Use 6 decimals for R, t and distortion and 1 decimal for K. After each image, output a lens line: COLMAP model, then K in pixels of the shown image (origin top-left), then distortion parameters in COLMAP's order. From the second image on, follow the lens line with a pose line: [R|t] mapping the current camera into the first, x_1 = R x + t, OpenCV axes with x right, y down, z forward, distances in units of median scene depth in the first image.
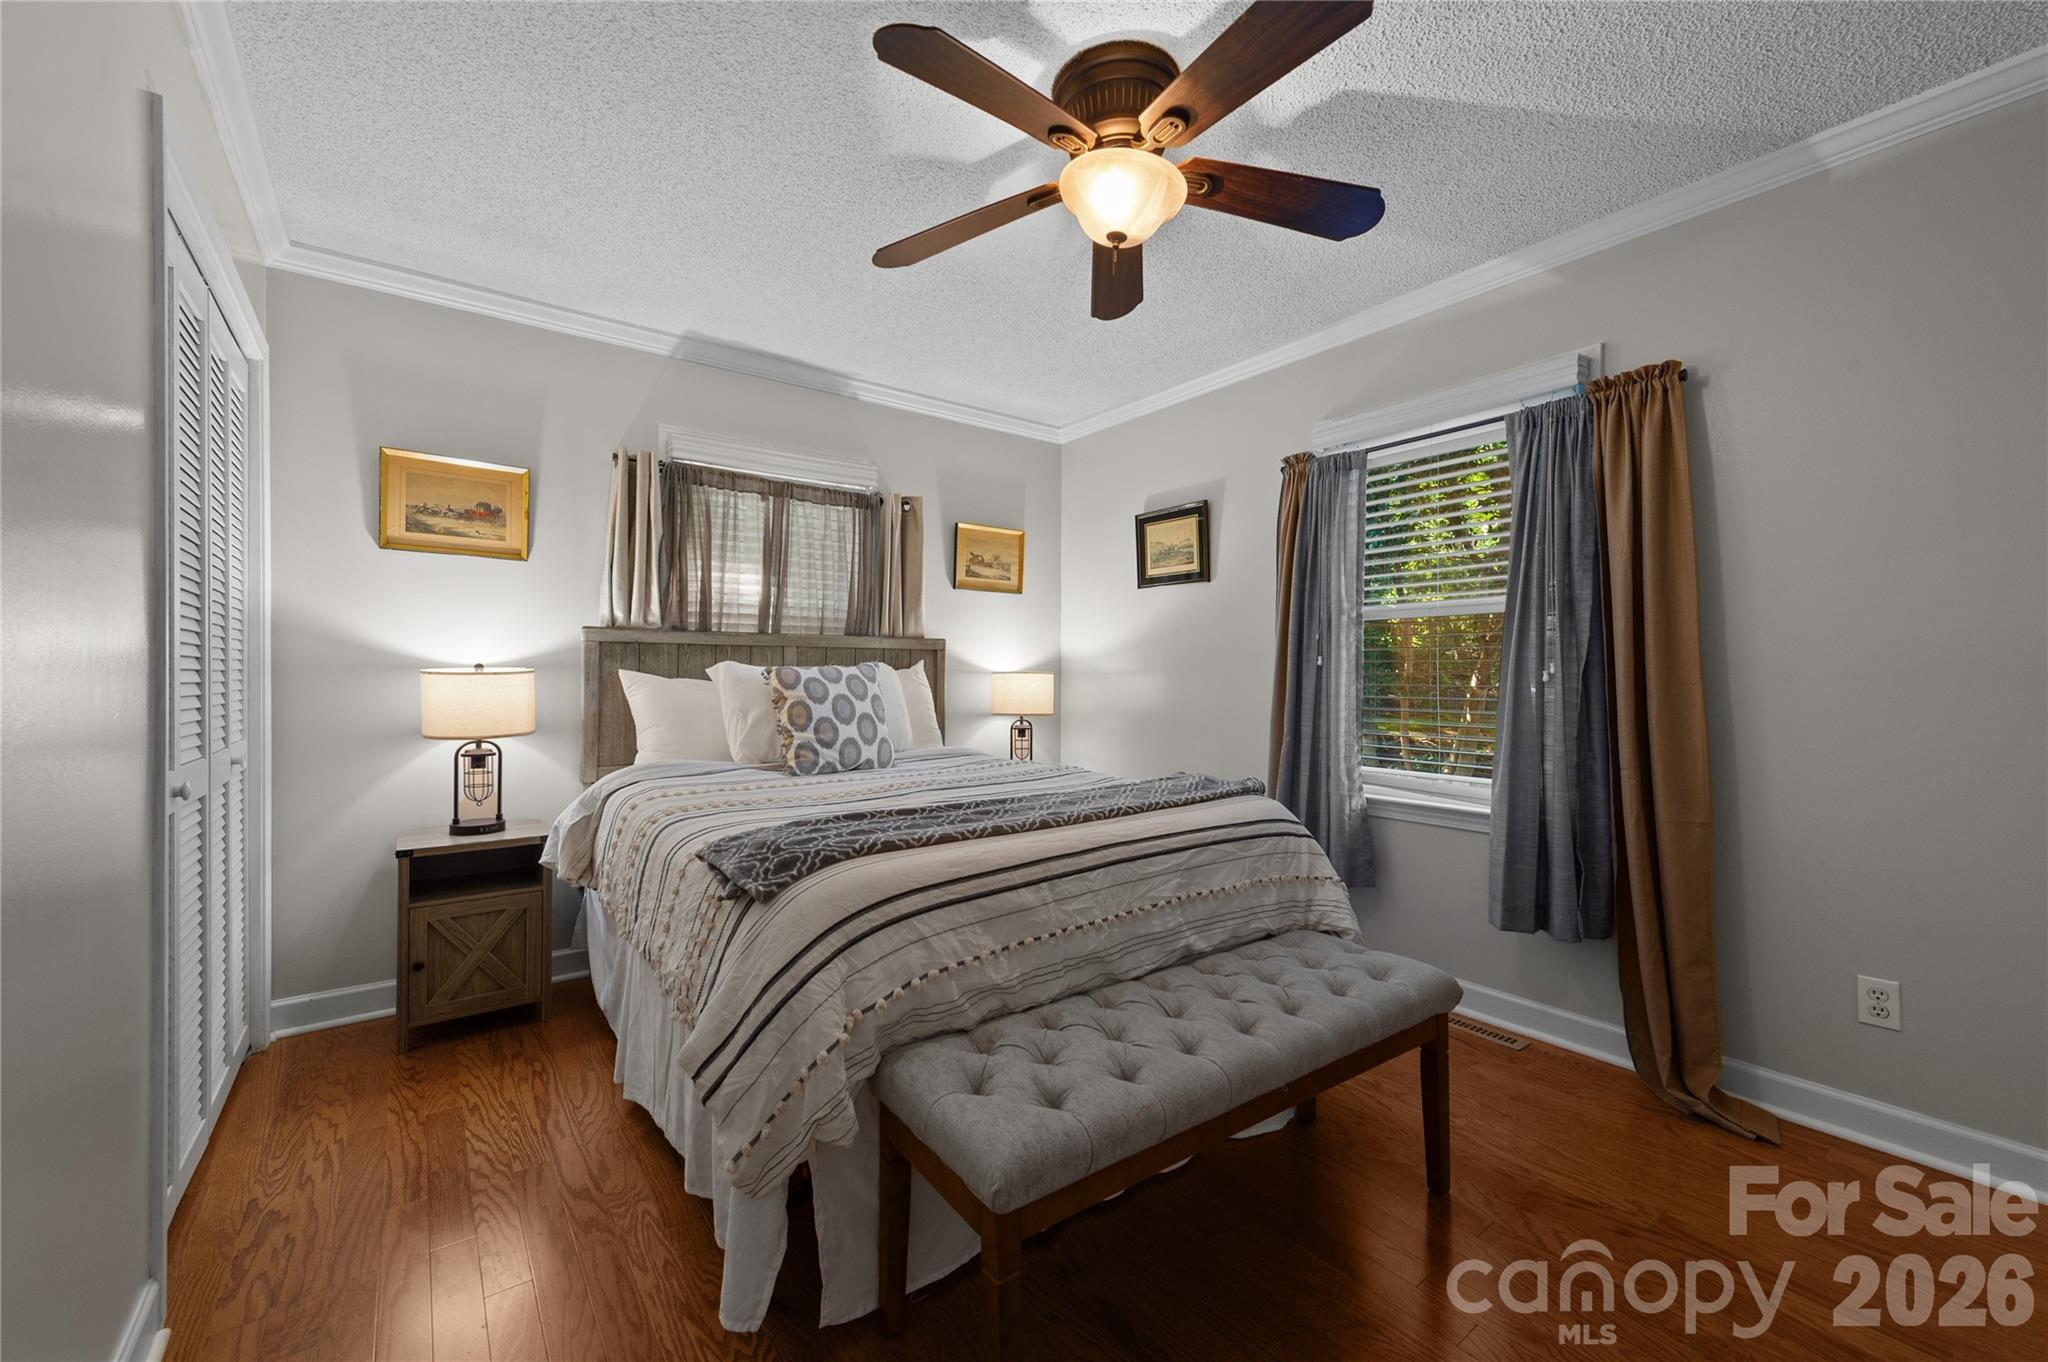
lens RADIAL K [[818.3, 0, 1024.0], [0, 818.3, 681.0], [0, 0, 1]] dist [0.010579, -0.000115]
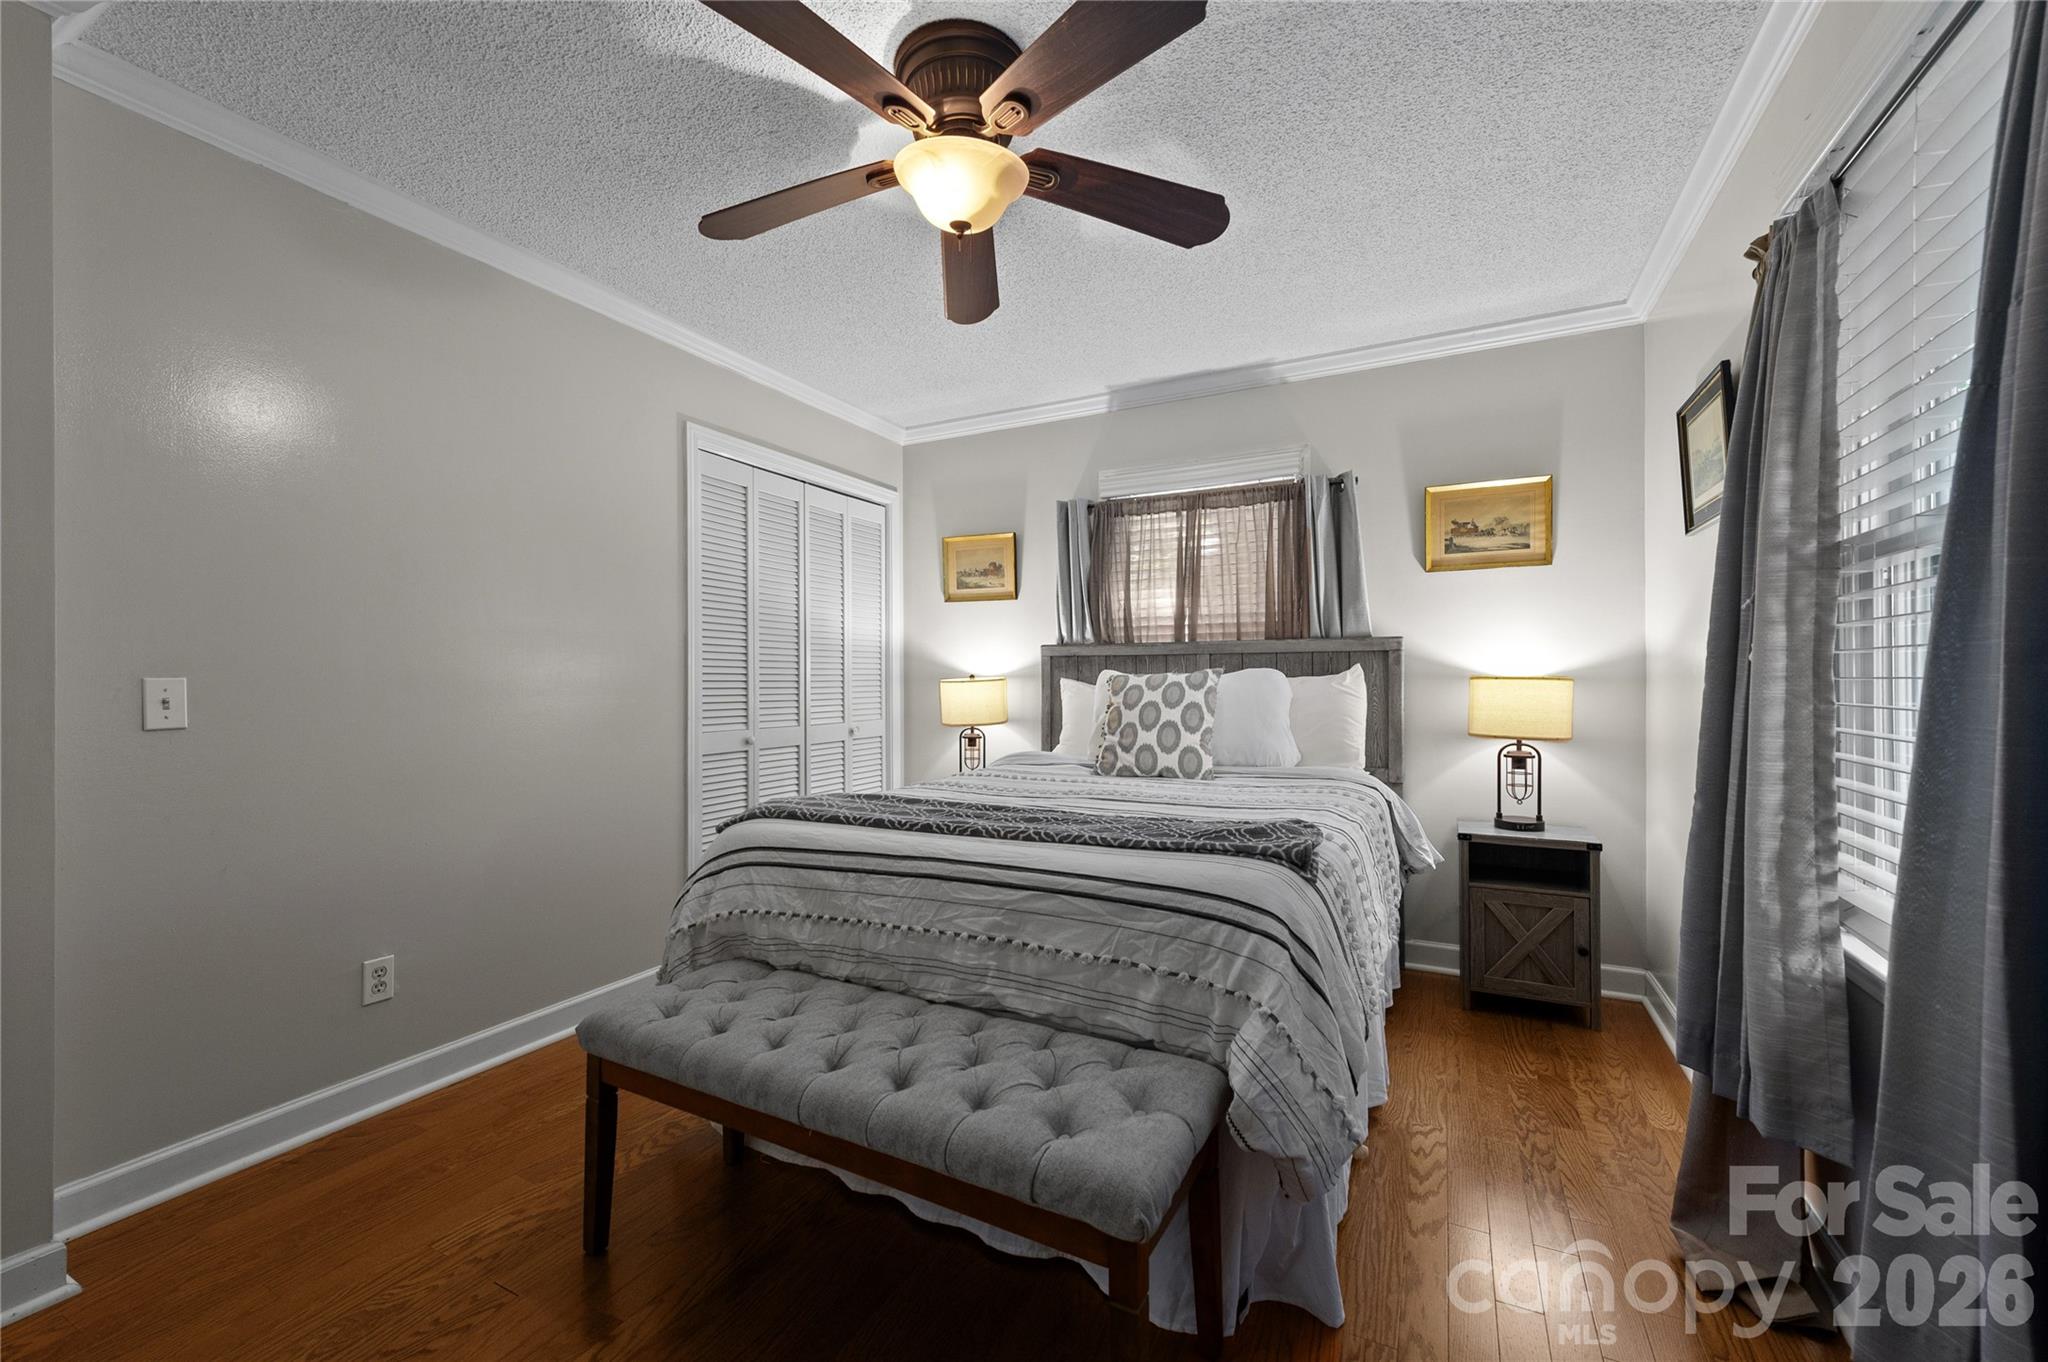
lens RADIAL K [[820.8, 0, 1004.5], [0, 820.8, 681.0], [0, 0, 1]] dist [0.002033, -0.000077]
pose [[0.422786, -0.002393, -0.906226, 0.608911], [-0.001701, 0.999993, -0.003434, -0.004971], [0.906228, 0.002993, 0.422779, 0.391297]]
